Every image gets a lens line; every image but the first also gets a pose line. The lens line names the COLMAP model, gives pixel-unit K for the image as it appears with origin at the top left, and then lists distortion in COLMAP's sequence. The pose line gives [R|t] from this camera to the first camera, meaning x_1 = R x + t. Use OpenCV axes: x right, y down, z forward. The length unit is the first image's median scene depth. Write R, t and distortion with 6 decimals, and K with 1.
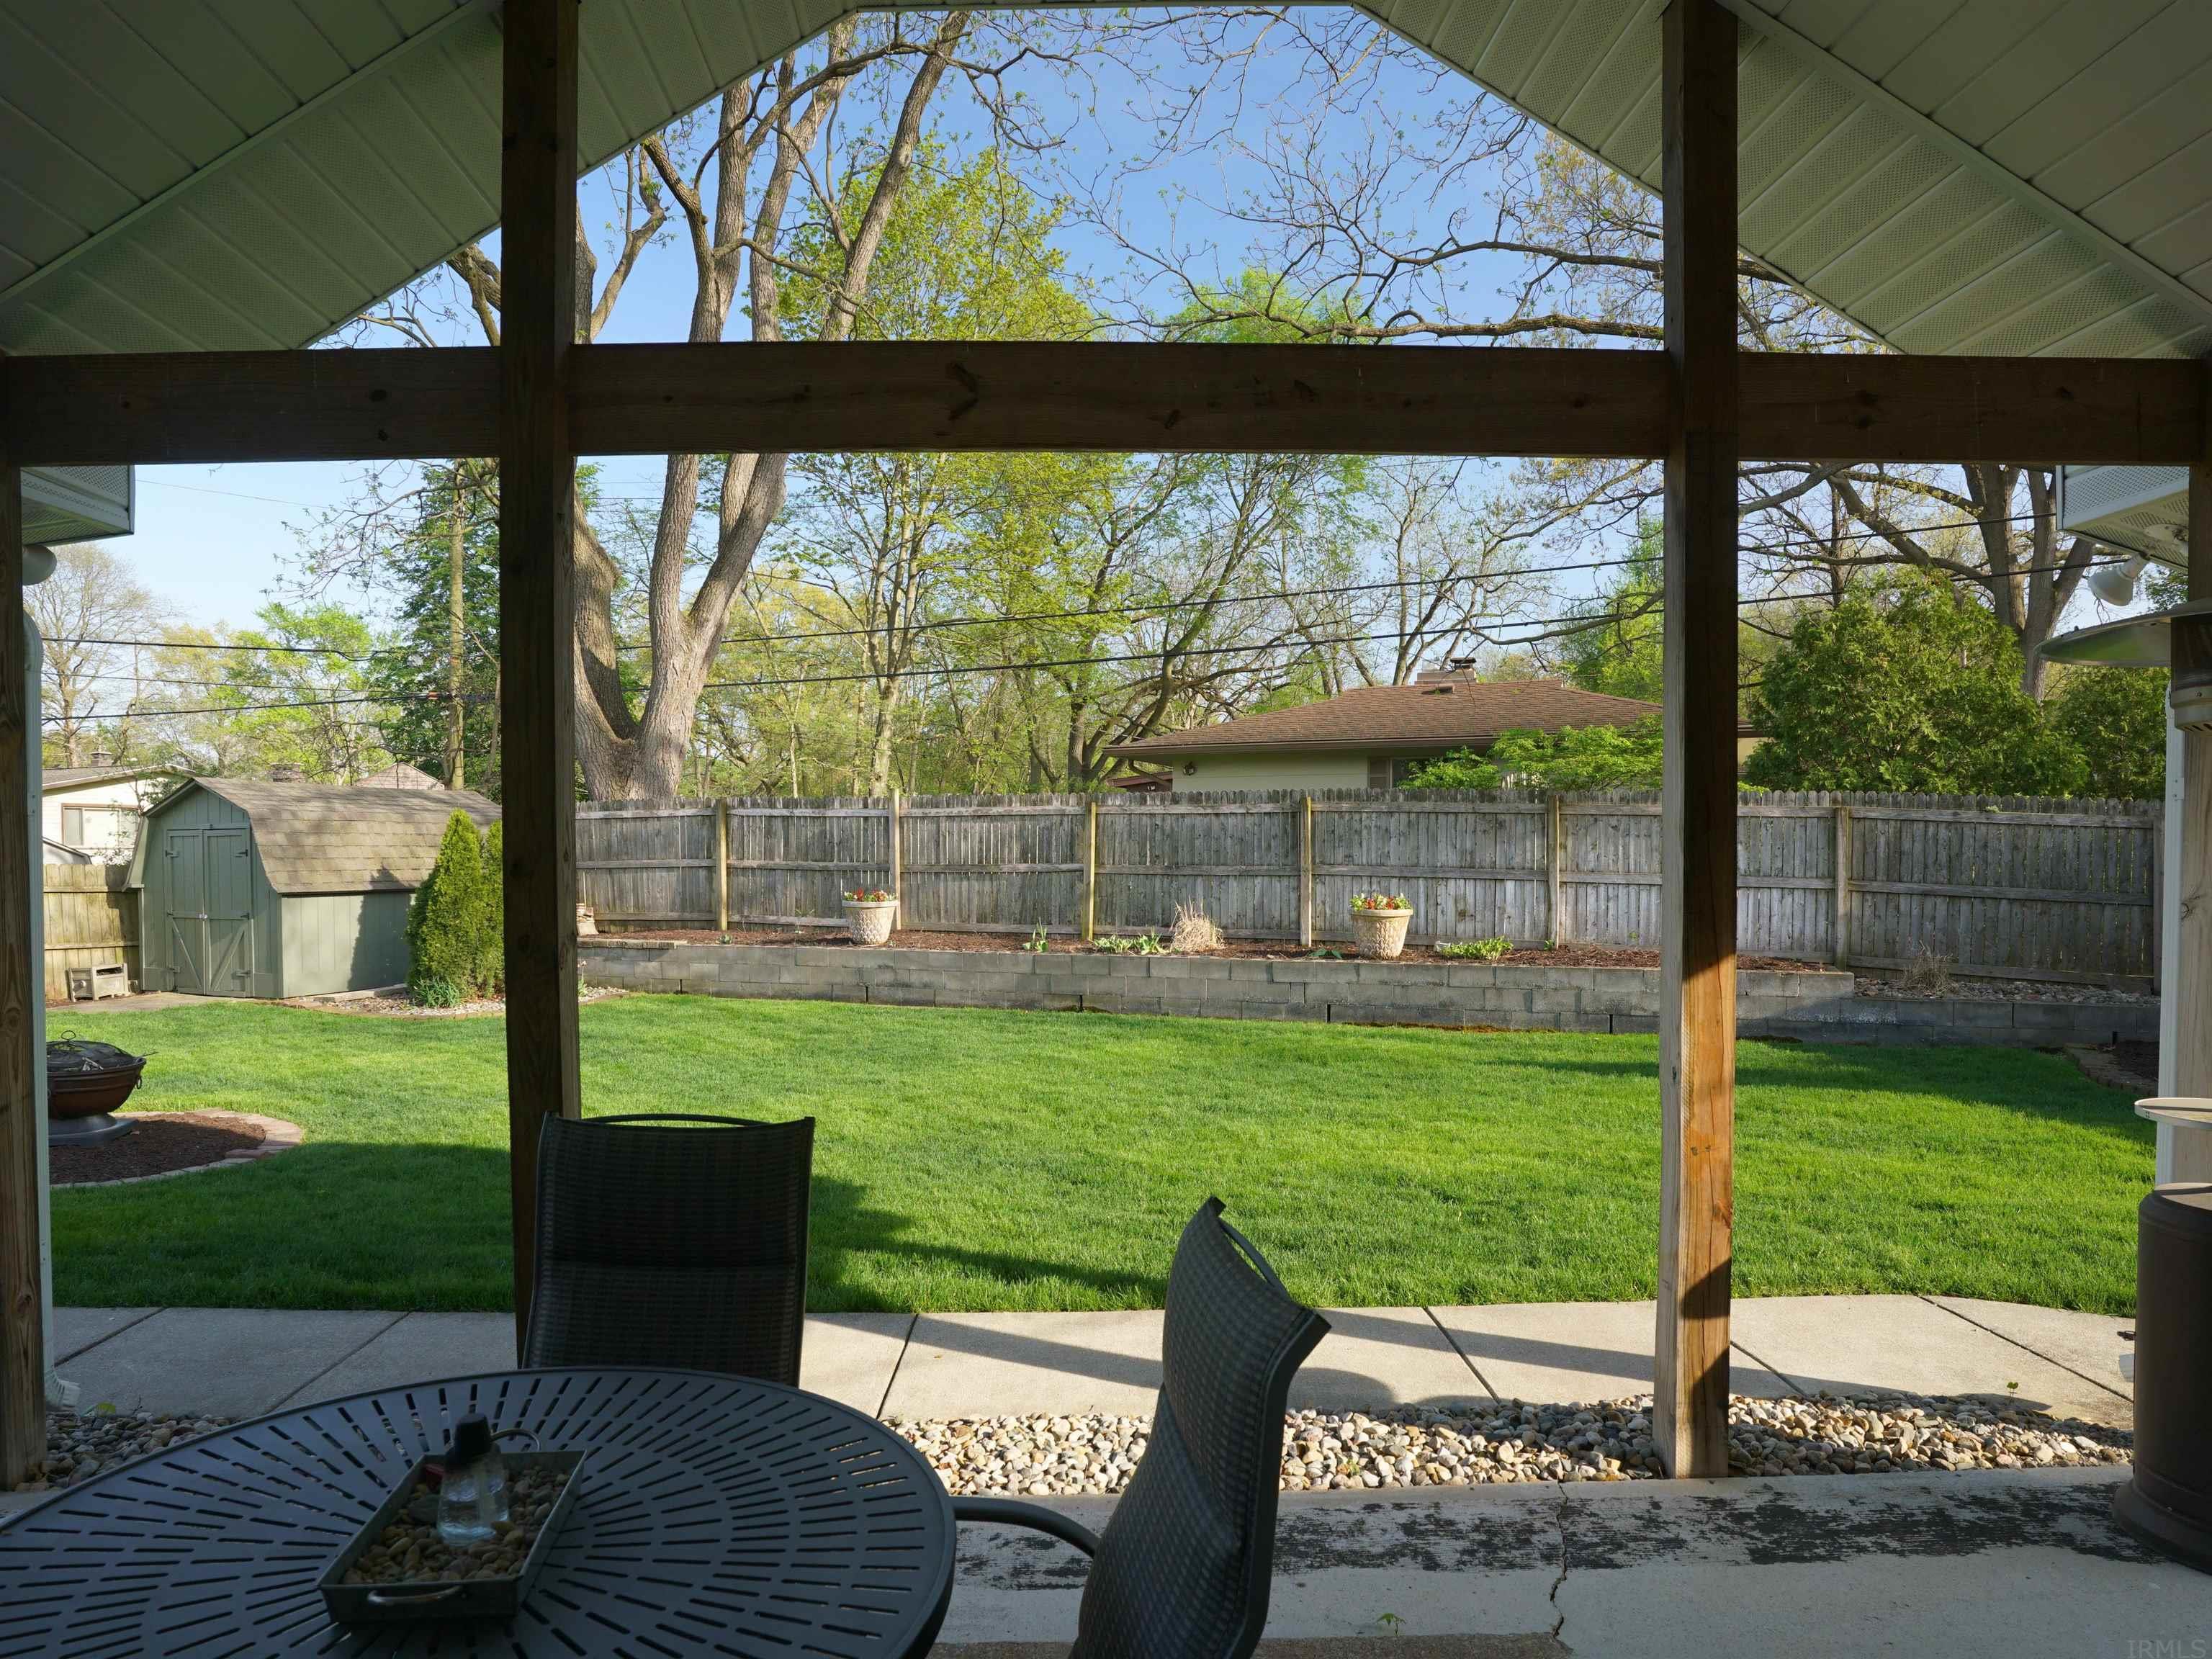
lens RADIAL K [[1317.9, 0, 1101.3], [0, 1317.9, 869.9], [0, 0, 1]] dist [-0.092654, 0.049859]
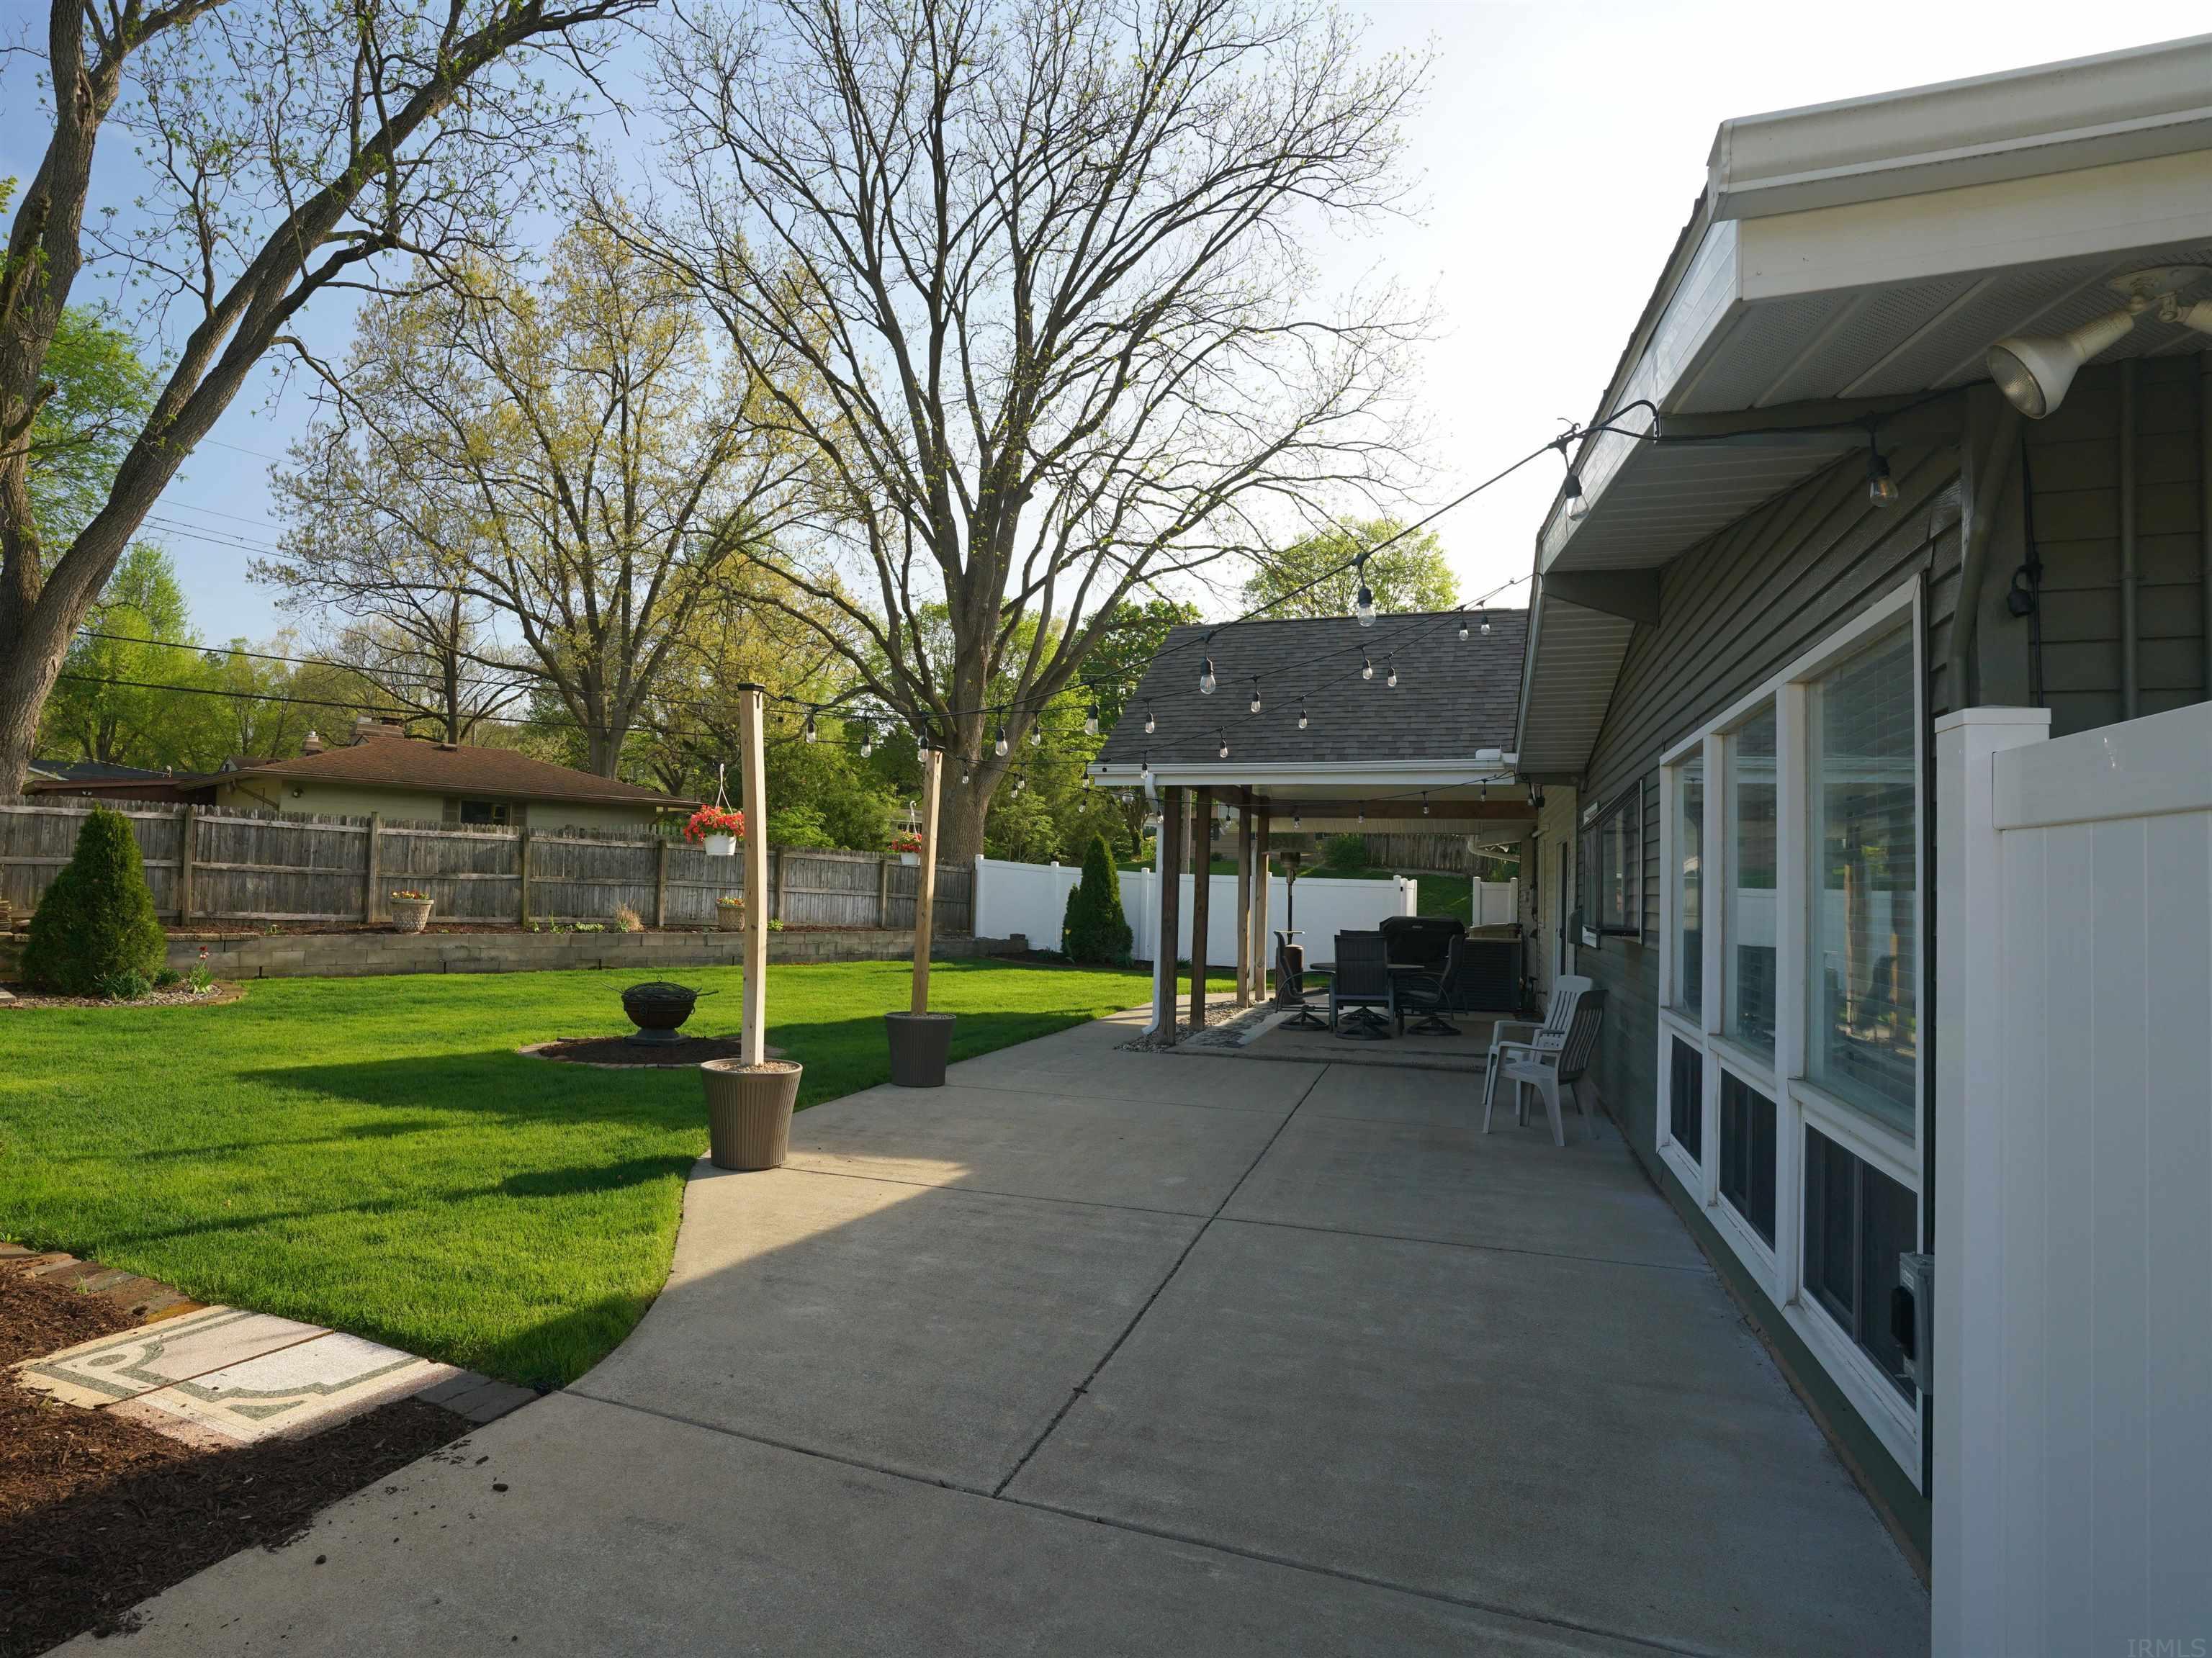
lens RADIAL K [[1199.1, 0, 966.2], [0, 1199.1, 820.2], [0, 0, 1]] dist [-0.070844, 0.000739]
pose [[0.415541, 0.063901, 0.907327, -1.192988], [-0.016842, 0.997899, -0.062566, 0.010298], [-0.909418, 0.010718, 0.415744, -0.003432]]
